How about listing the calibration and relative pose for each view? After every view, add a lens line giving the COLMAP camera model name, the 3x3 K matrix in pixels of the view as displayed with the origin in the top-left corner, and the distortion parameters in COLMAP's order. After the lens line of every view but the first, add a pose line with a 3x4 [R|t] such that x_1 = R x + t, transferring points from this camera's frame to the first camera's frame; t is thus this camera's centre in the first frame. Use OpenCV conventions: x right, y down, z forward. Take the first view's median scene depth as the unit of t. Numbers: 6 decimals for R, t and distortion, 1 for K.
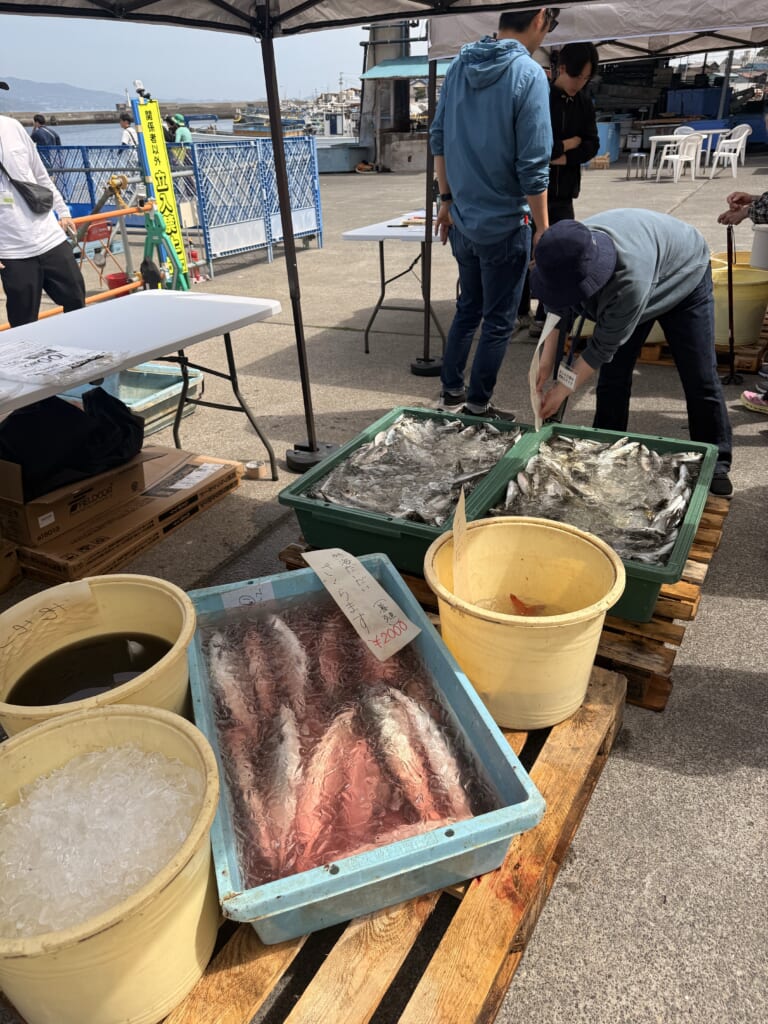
lens RADIAL K [[731.5, 0, 384.0], [0, 731.5, 512.0], [0, 0, 1]] dist [-0.002011, -0.002122]
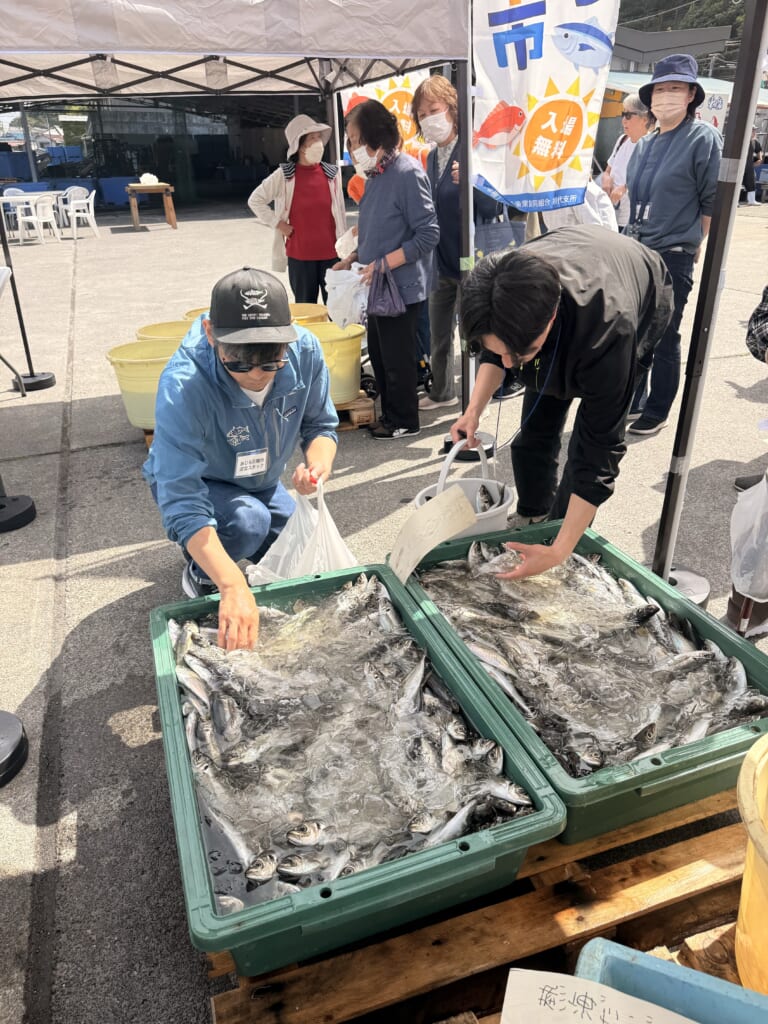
lens RADIAL K [[731.5, 0, 384.0], [0, 731.5, 512.0], [0, 0, 1]] dist [-0.002011, -0.002122]
pose [[0.670471, -0.296796, 0.679986, -0.069345], [0.345277, 0.936026, 0.068106, -0.059939], [-0.656698, 0.189120, 0.730055, 0.132766]]
